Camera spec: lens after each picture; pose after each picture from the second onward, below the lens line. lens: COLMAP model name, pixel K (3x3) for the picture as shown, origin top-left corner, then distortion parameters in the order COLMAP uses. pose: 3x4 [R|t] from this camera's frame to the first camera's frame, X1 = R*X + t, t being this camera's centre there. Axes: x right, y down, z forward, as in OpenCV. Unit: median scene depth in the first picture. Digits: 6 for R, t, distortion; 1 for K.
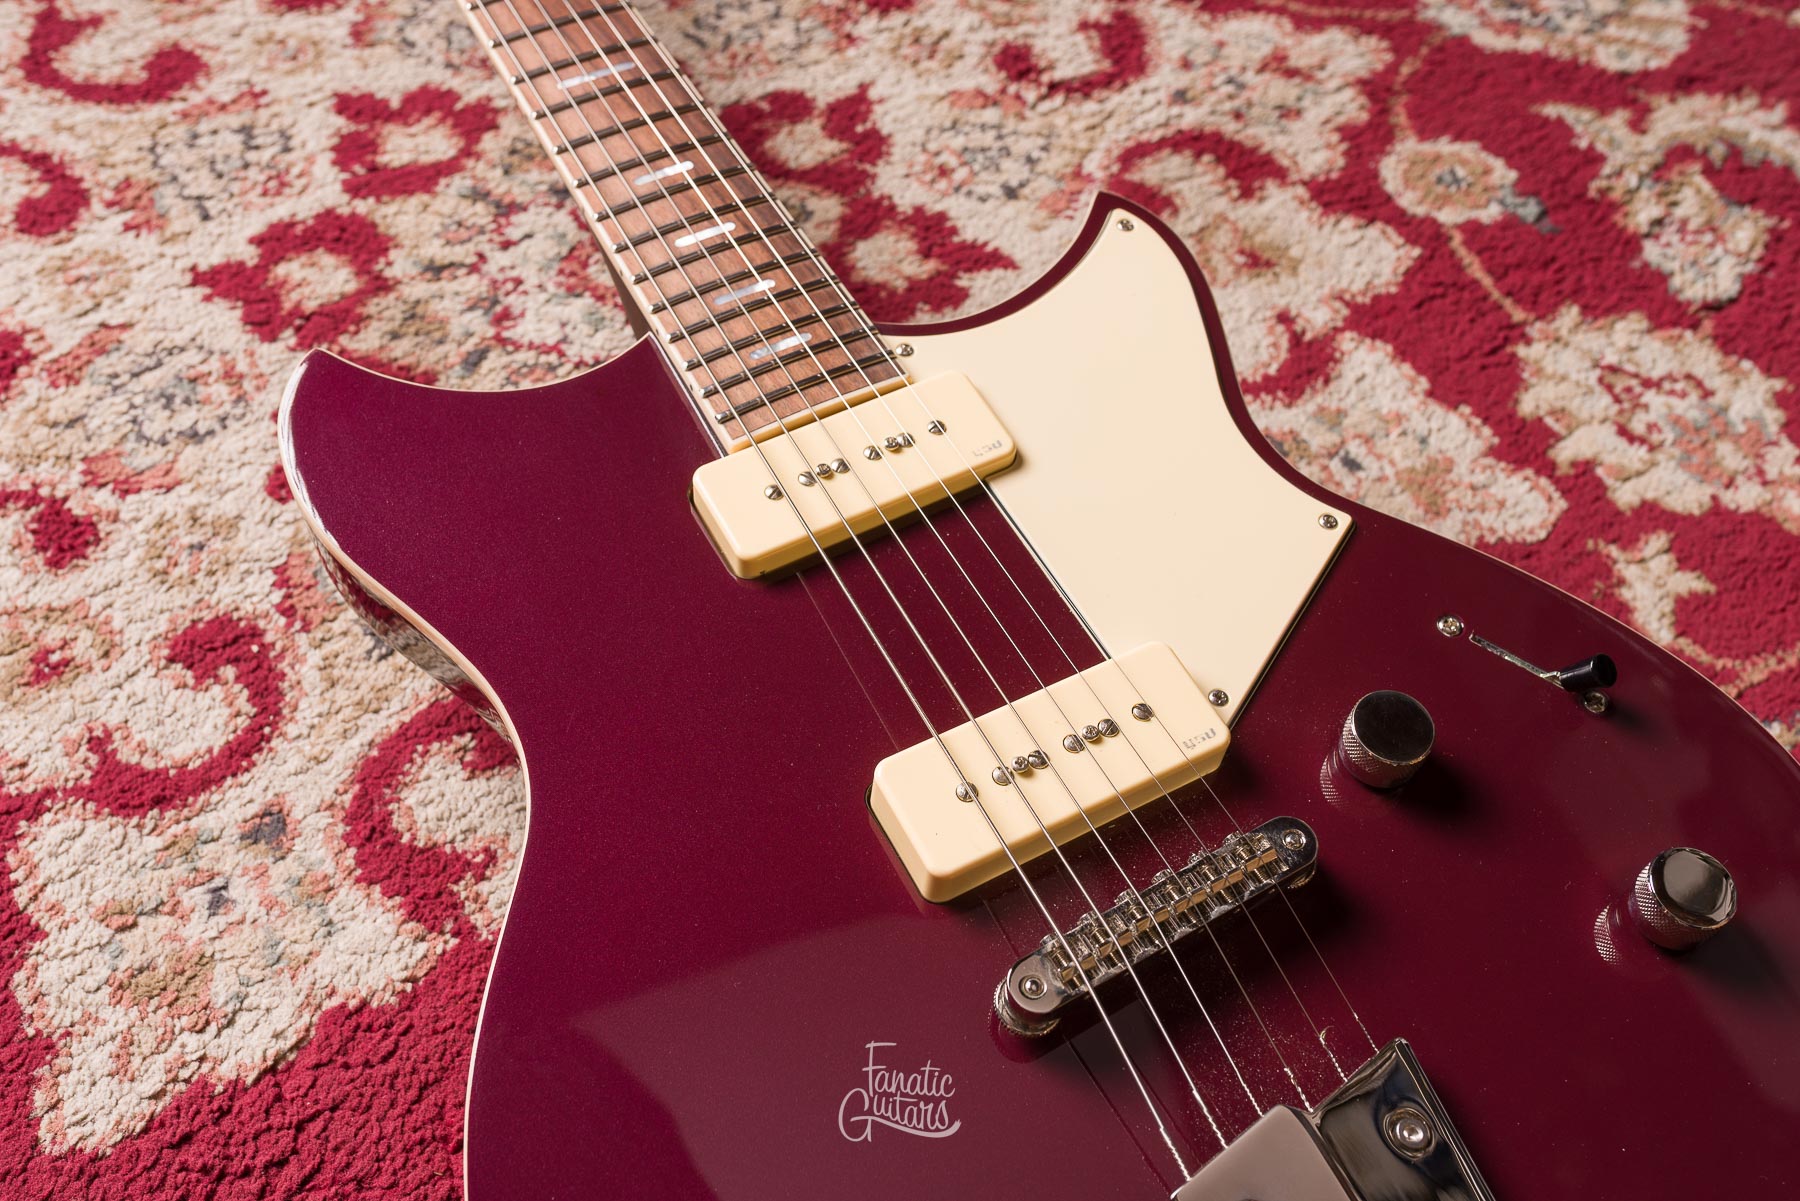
lens RADIAL K [[1739.1, 0, 894.8], [0, 1739.1, 608.4], [0, 0, 1]] dist [0.002323, 0.000000]
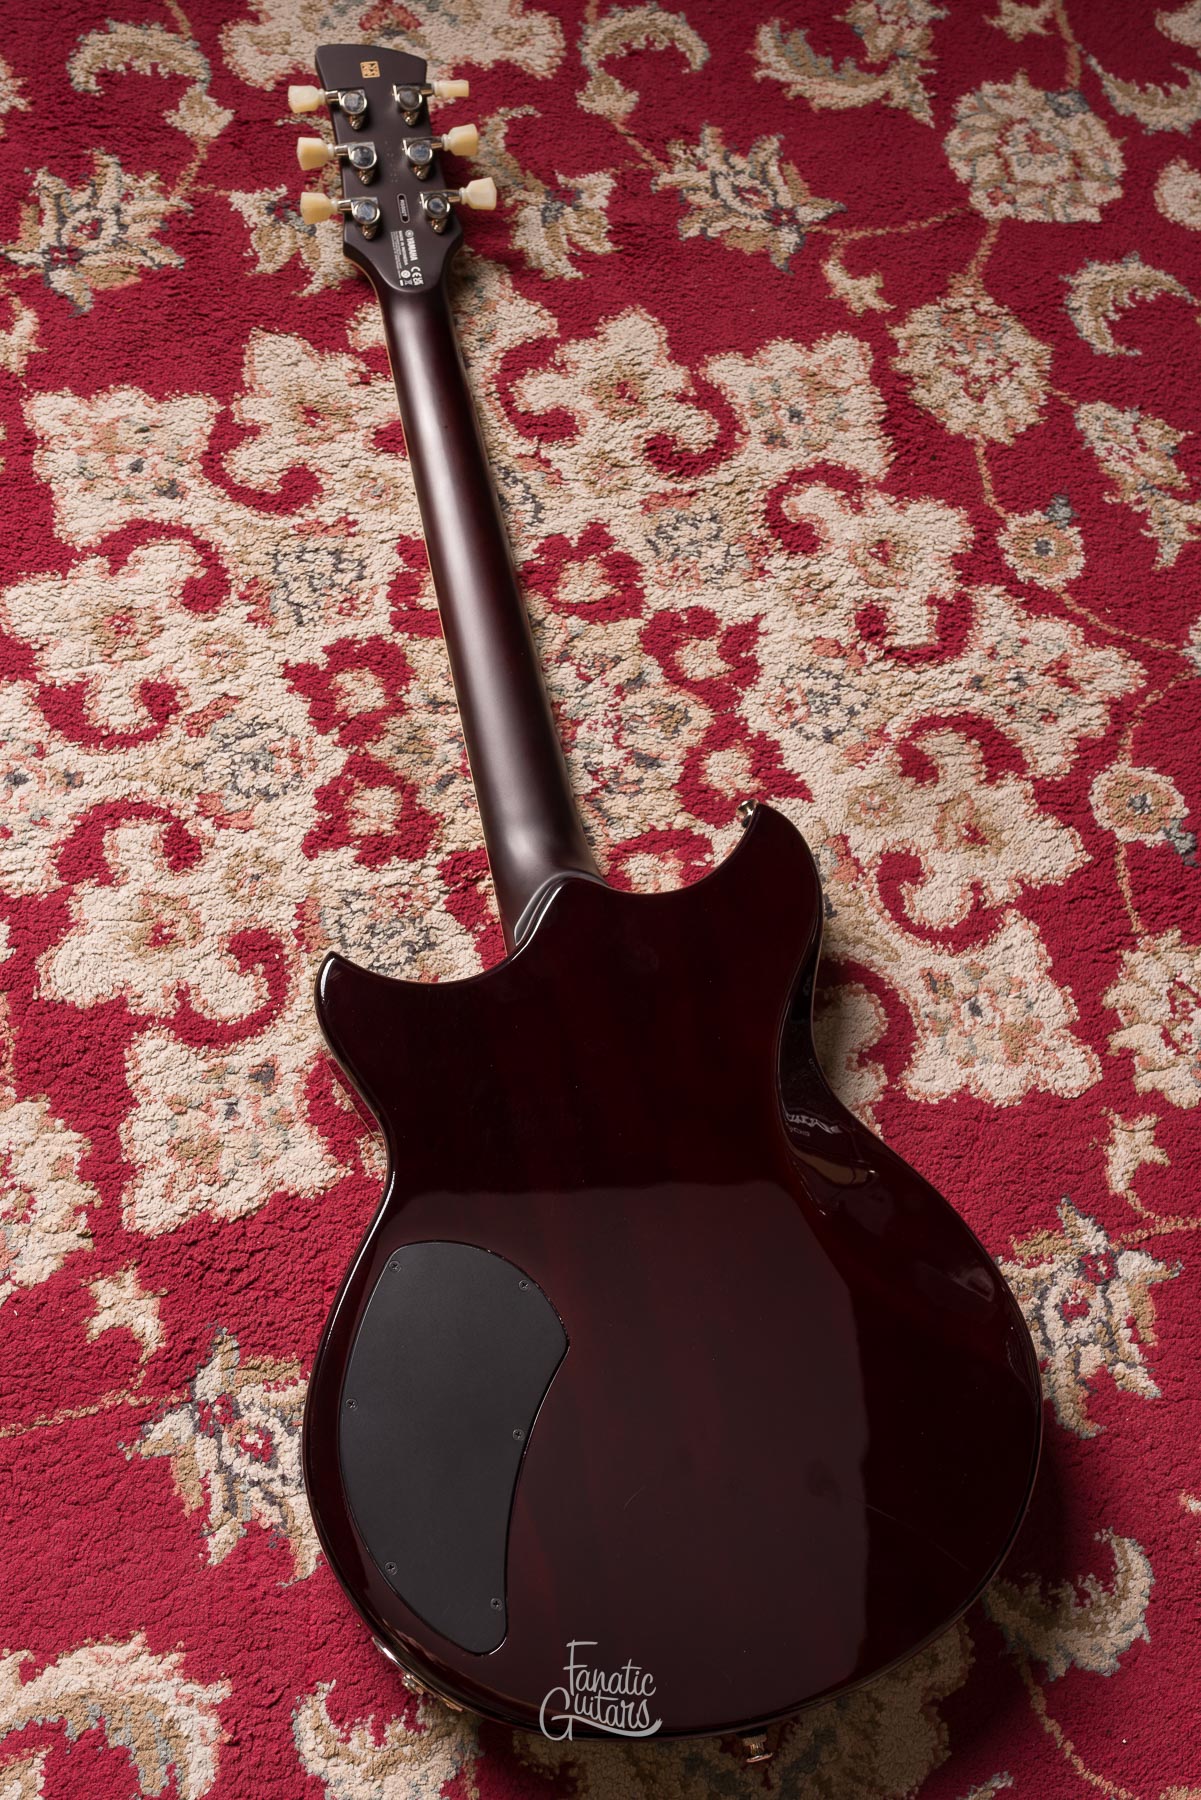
lens RADIAL K [[1779.9, 0, 561.5], [0, 1779.9, 941.8], [0, 0, 1]] dist [0.000829, 0.000000]
pose [[0.954231, 0.290430, -0.071373, 0.011097], [-0.267025, 0.934843, 0.234022, -0.404136], [0.134690, -0.204253, 0.969608, -0.543353]]
